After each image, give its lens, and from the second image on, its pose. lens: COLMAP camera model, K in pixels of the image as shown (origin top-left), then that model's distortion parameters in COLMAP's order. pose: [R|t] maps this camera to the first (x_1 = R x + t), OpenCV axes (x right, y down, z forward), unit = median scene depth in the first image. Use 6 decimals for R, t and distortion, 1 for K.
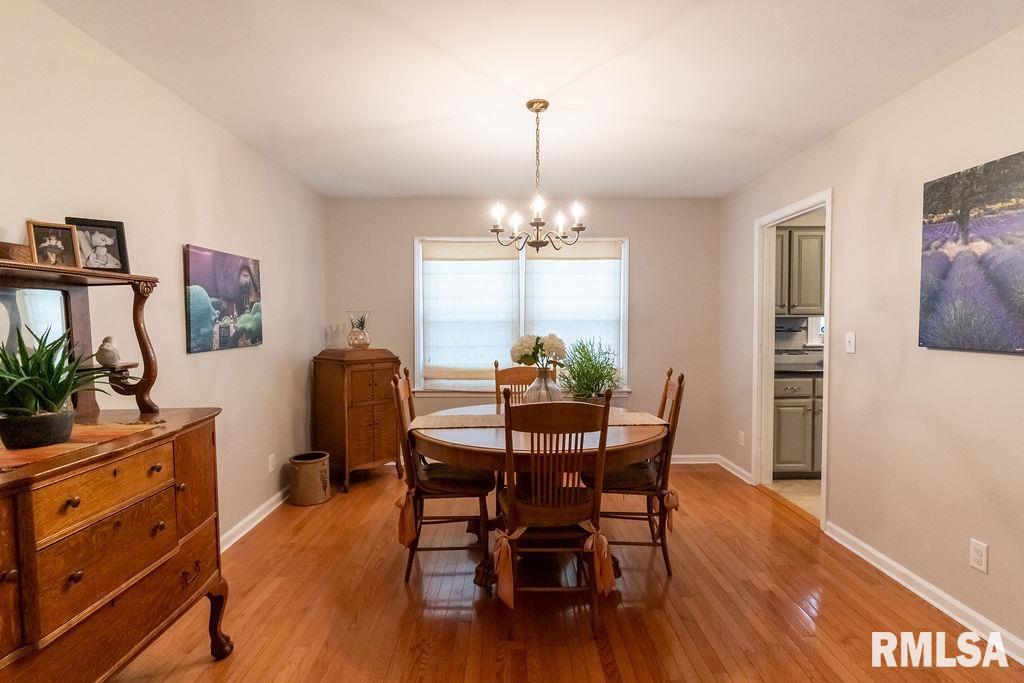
lens RADIAL K [[493.9, 0, 506.4], [0, 493.9, 329.1], [0, 0, 1]] dist [-0.009339, 0.002039]
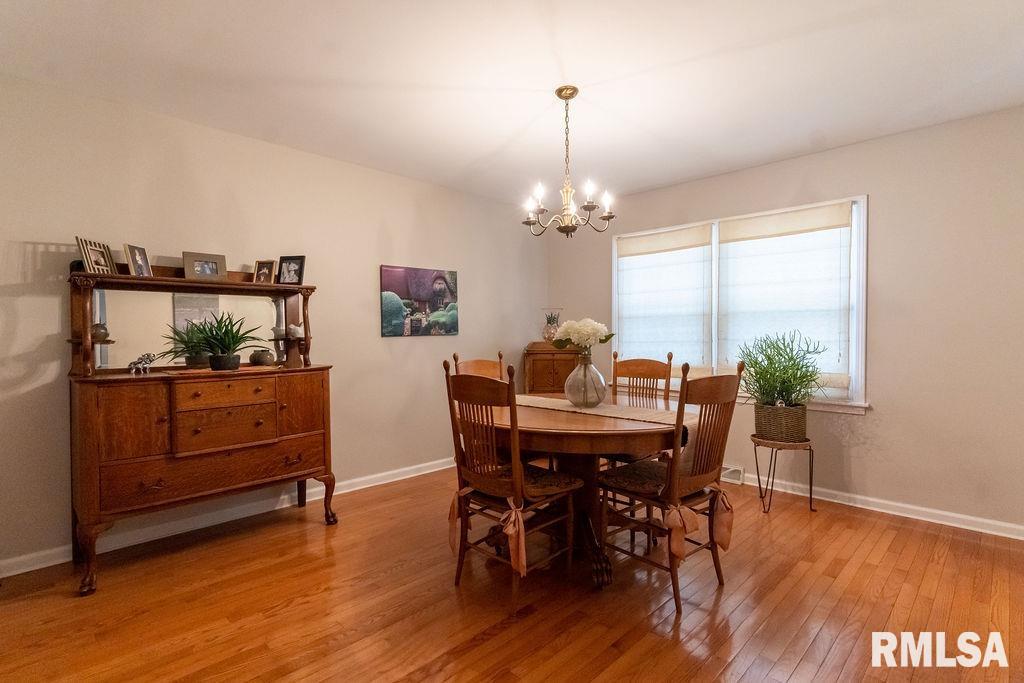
lens RADIAL K [[493.9, 0, 515.7], [0, 493.9, 331.6], [0, 0, 1]] dist [-0.009339, 0.002039]
pose [[0.699342, -0.004222, -0.714775, 0.645537], [-0.005635, 0.999919, -0.011420, 0.043117], [0.714765, 0.012014, 0.699262, 0.208504]]
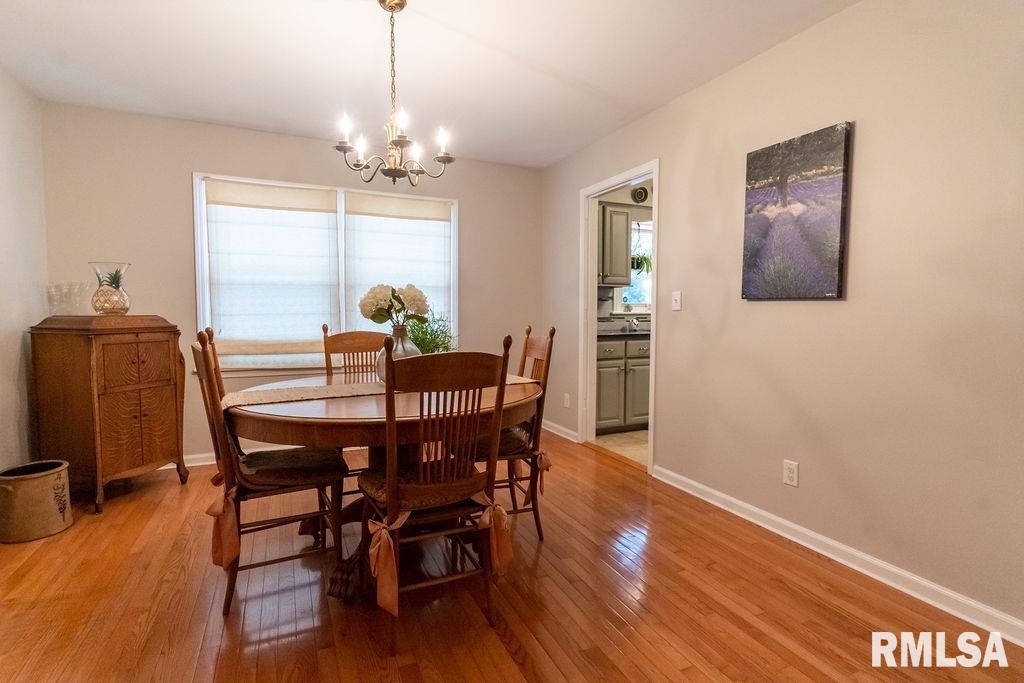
lens RADIAL K [[493.9, 0, 504.4], [0, 493.9, 332.6], [0, 0, 1]] dist [-0.009339, 0.002039]
pose [[0.911982, -0.015149, 0.409950, -0.099205], [0.000812, 0.999383, 0.035123, 0.058183], [-0.410229, -0.031699, 0.911432, 0.151358]]
